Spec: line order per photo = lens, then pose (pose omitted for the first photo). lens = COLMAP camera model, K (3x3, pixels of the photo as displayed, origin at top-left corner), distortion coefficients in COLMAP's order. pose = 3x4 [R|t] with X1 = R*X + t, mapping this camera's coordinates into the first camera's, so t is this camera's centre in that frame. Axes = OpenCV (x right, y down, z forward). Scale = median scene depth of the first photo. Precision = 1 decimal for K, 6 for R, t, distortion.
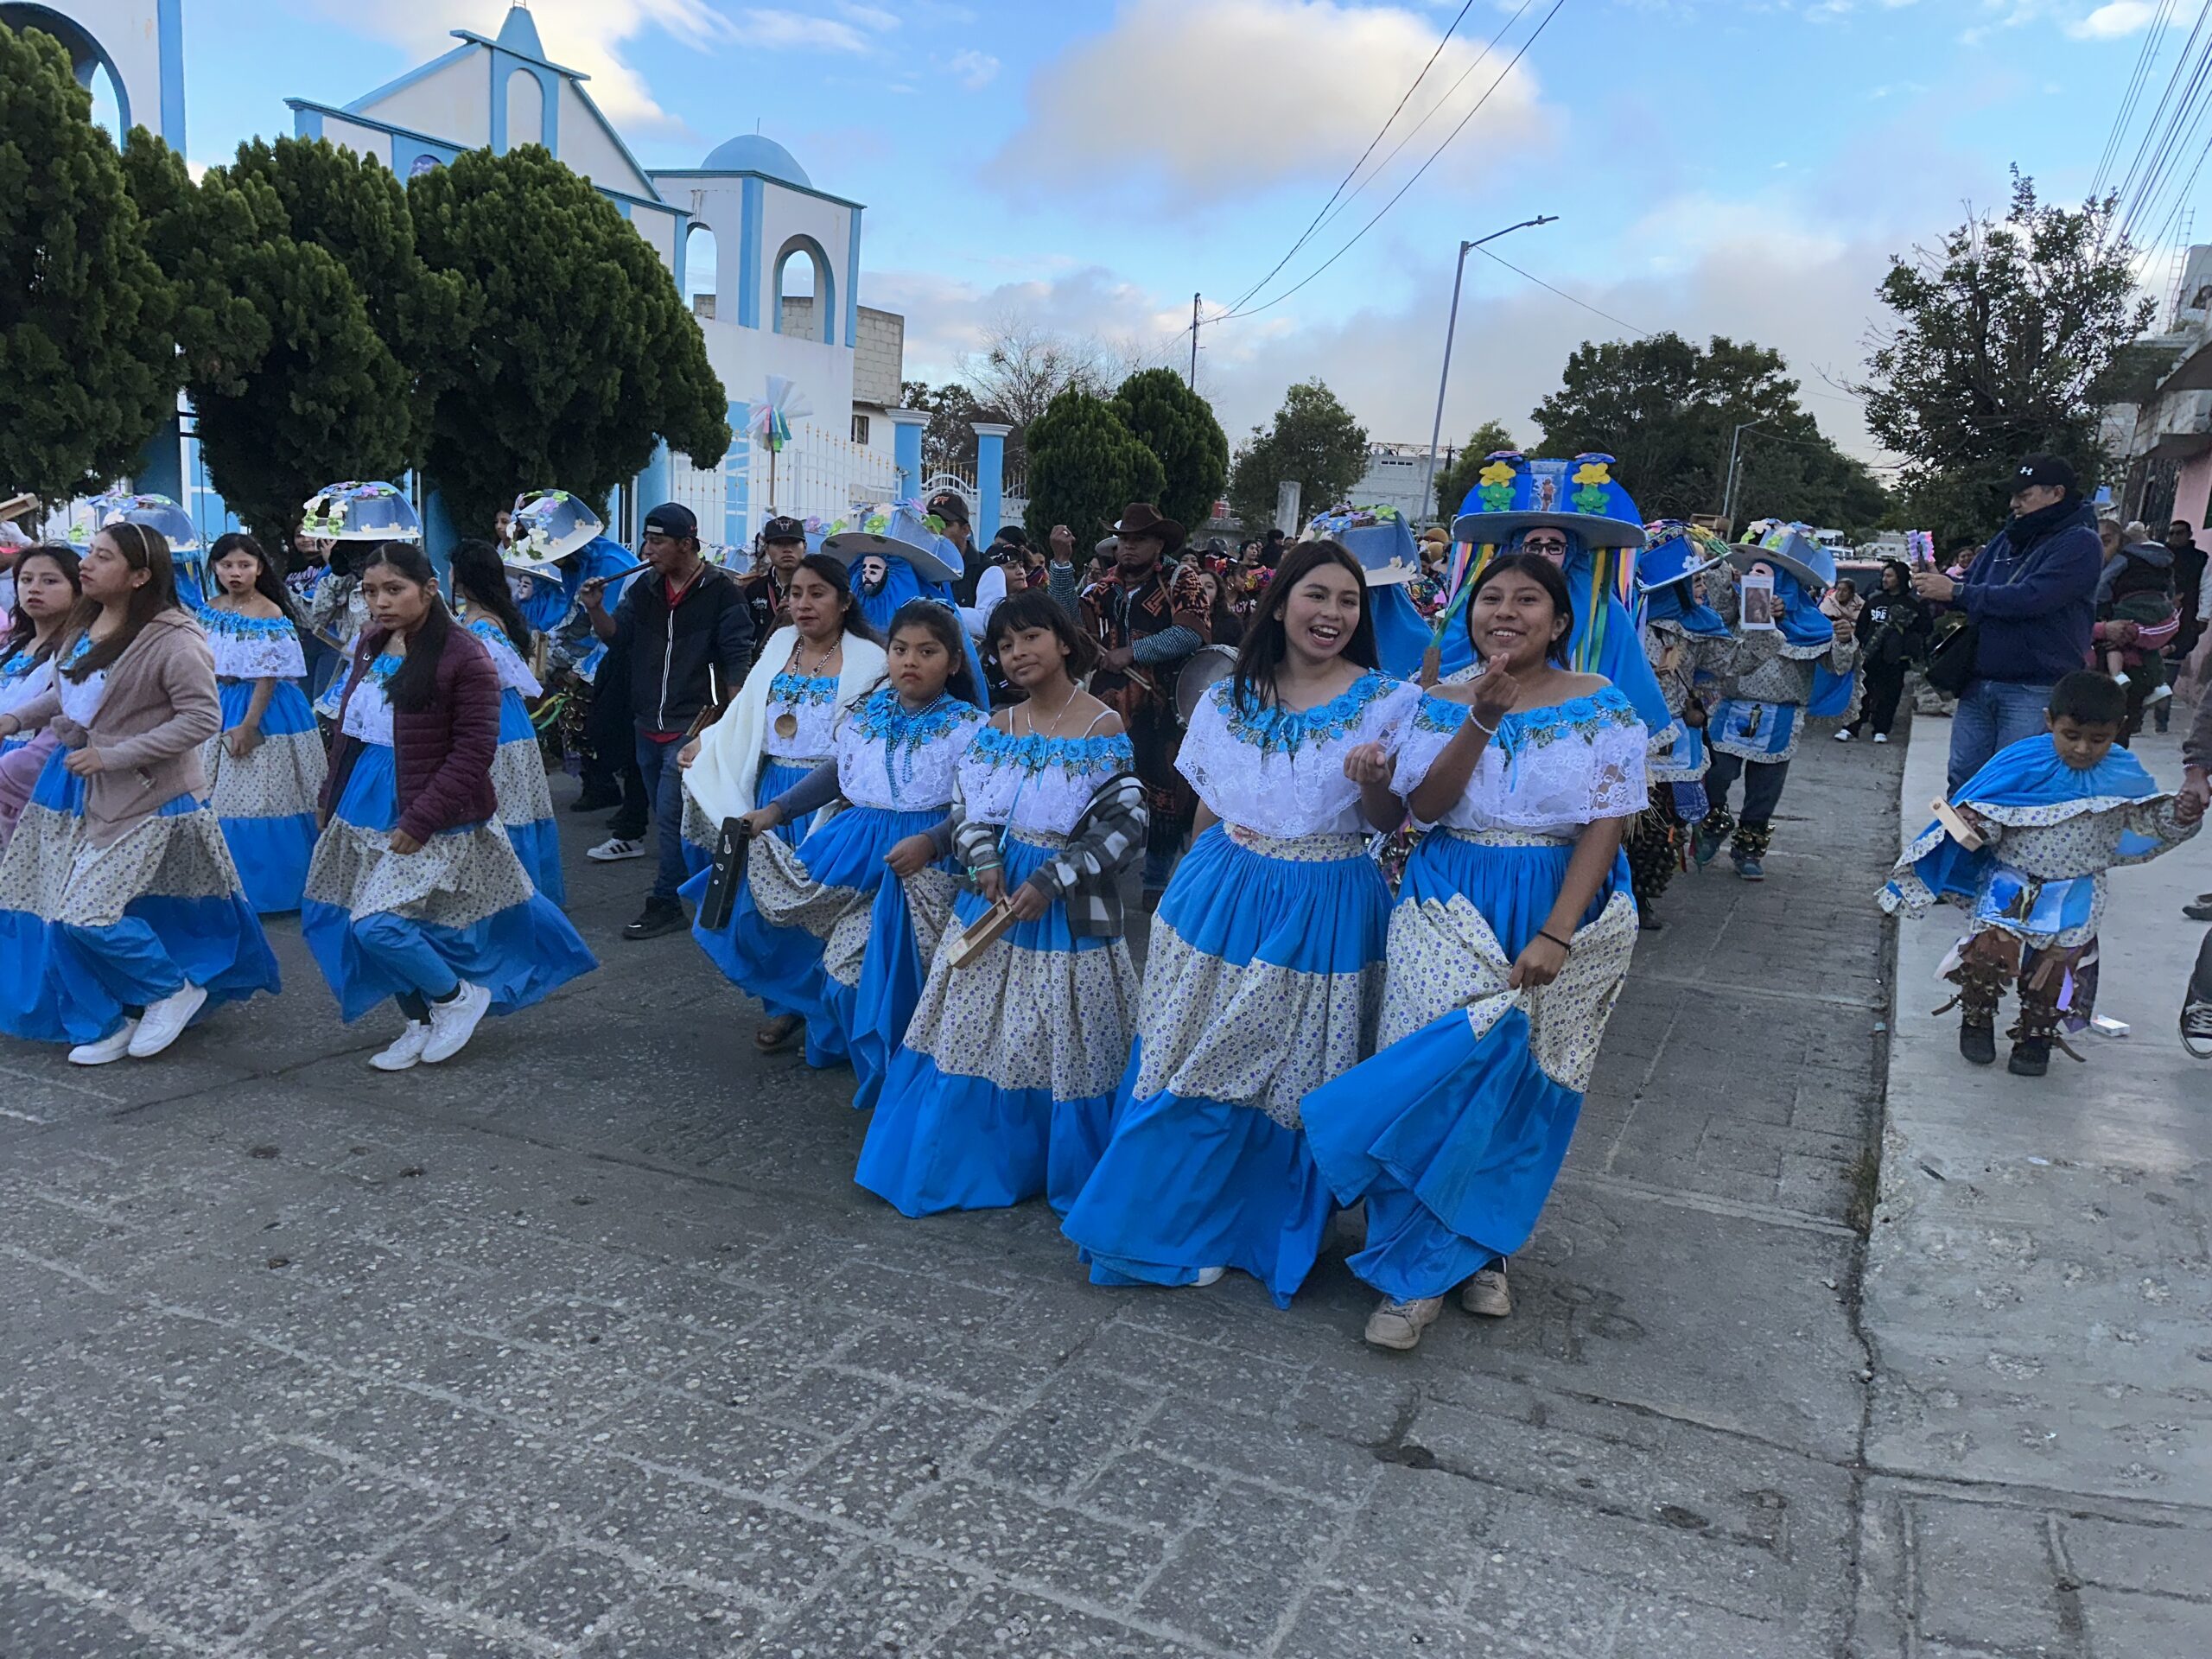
lens RADIAL K [[1490.6, 0, 1106.0], [0, 1490.6, 829.5], [0, 0, 1]] dist [0.019249, -0.003911]
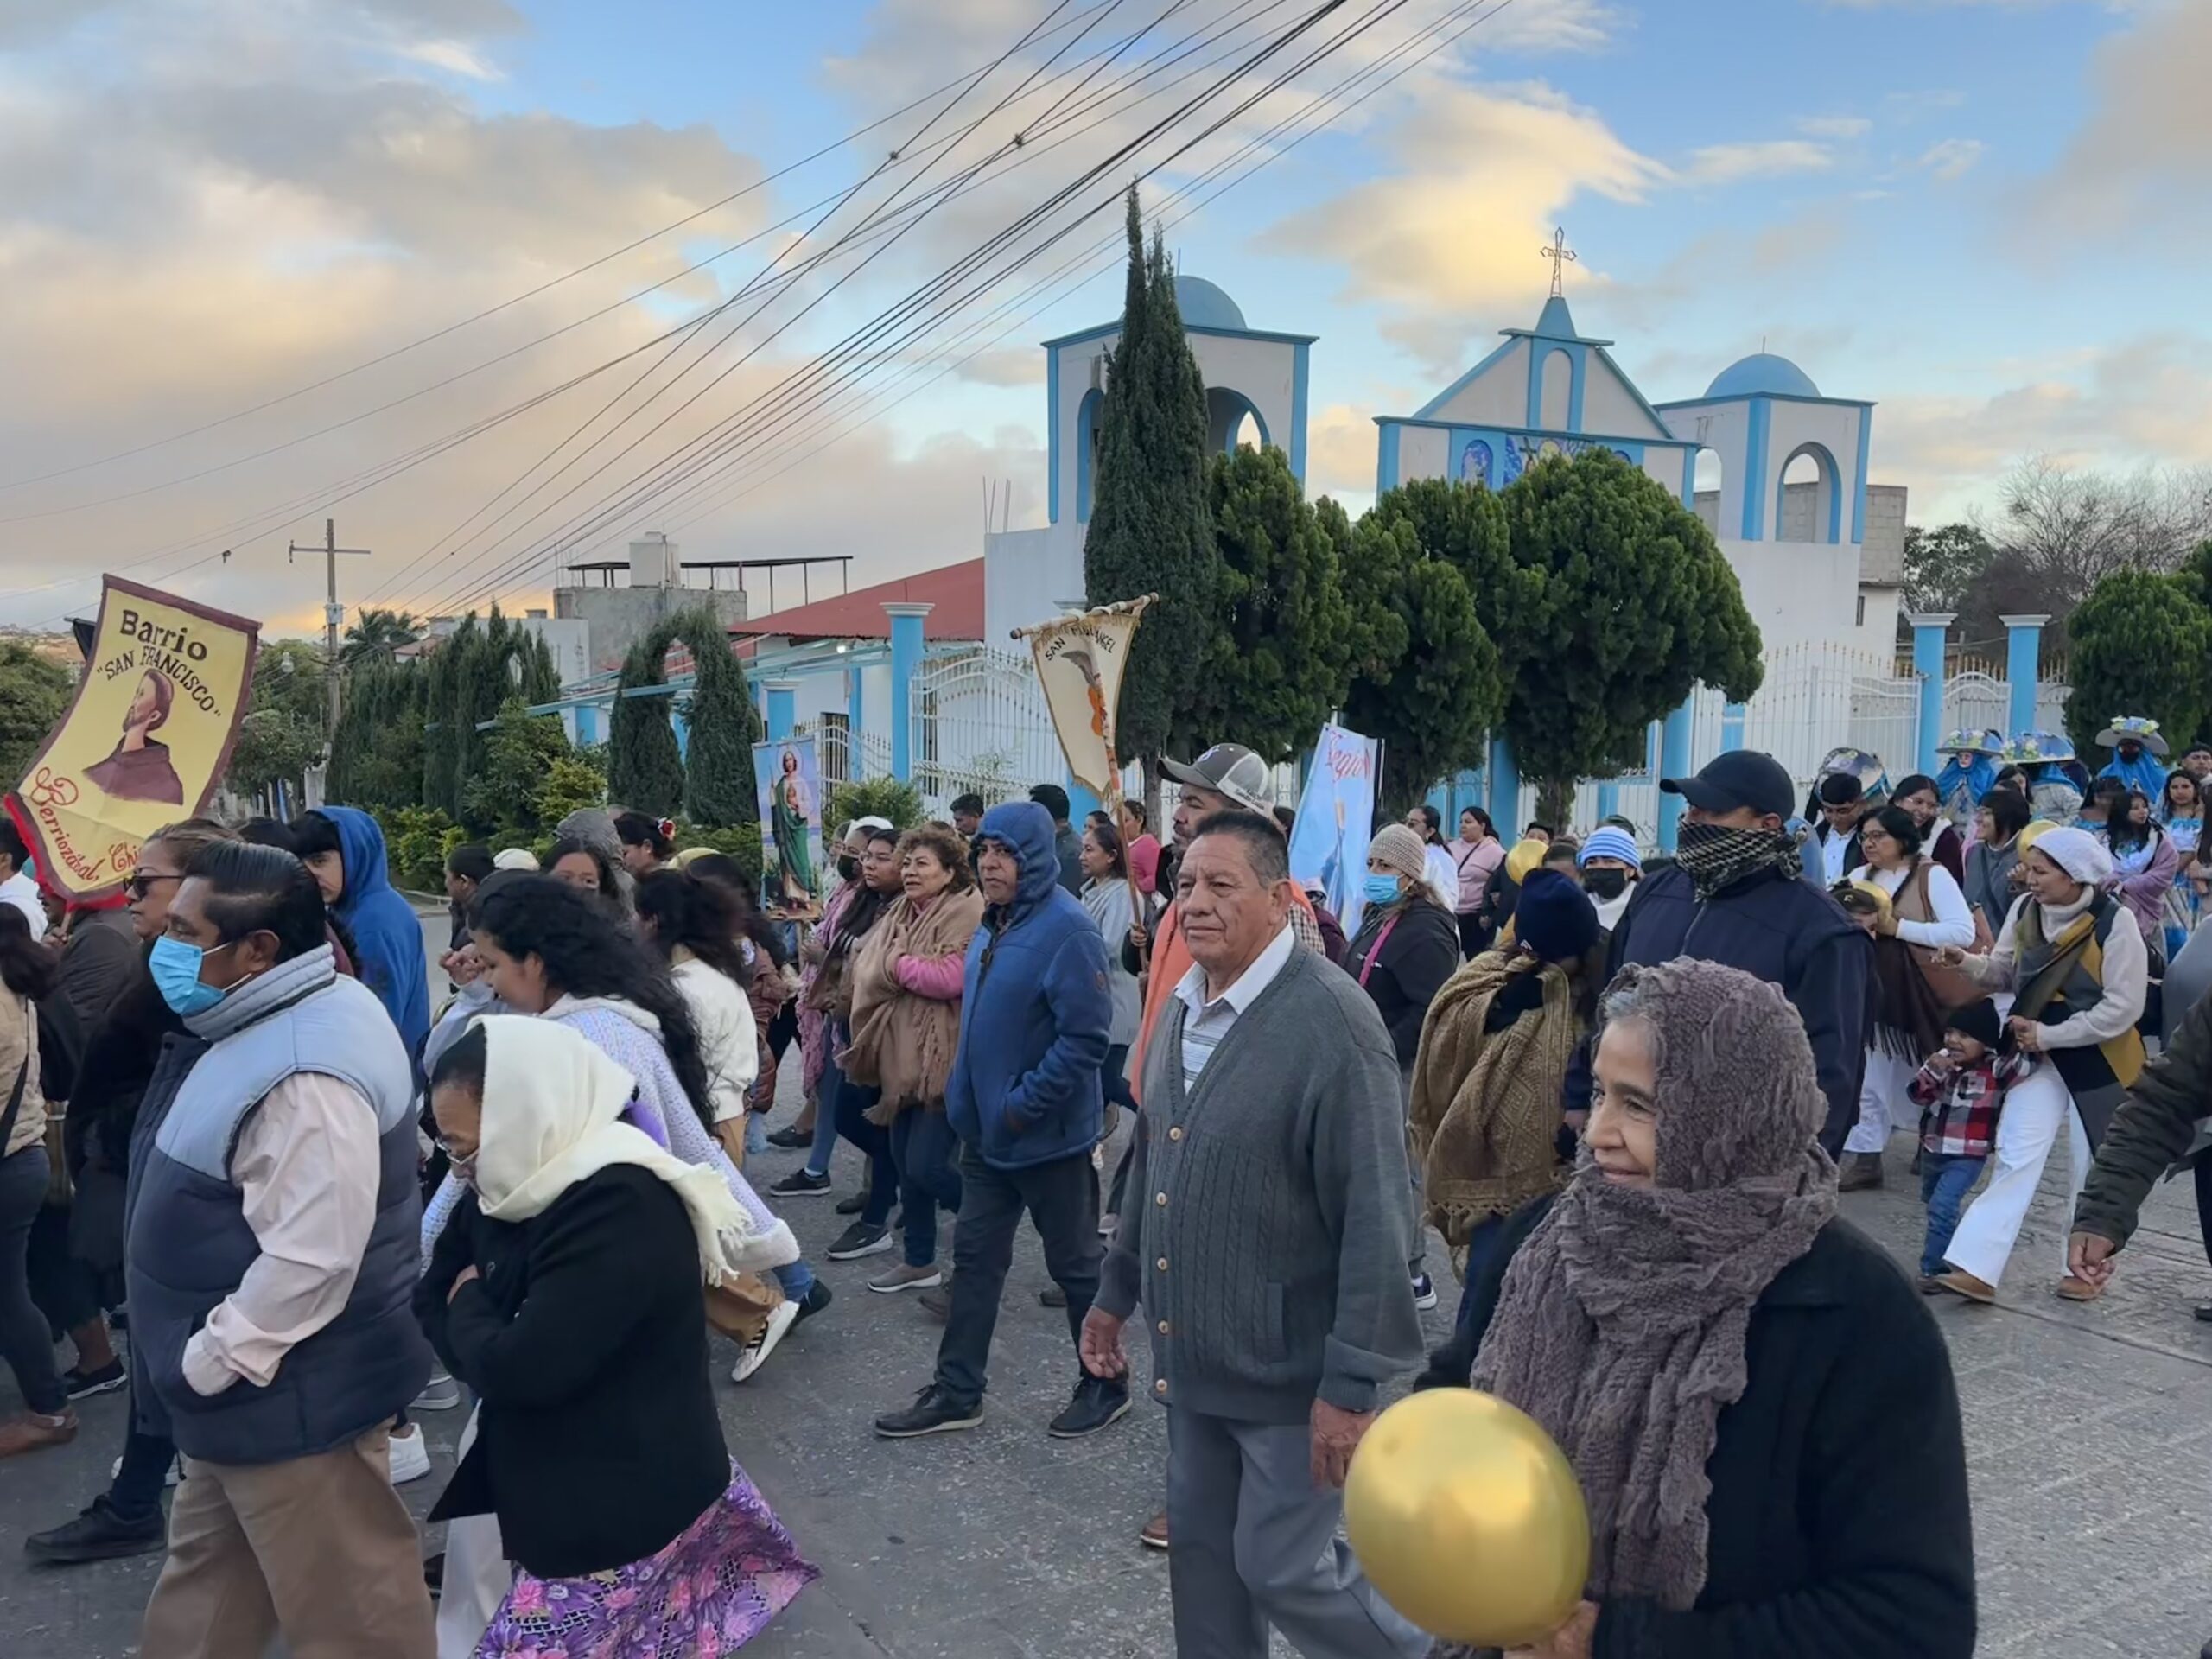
lens RADIAL K [[1752.3, 0, 1143.6], [0, 1752.3, 861.0], [0, 0, 1]] dist [0.030113, -0.005258]
pose [[0.865195, -0.013083, -0.501264, -0.002686], [-0.039456, 0.994784, -0.094066, 0.006284], [0.499880, 0.101163, 0.860166, -0.206188]]
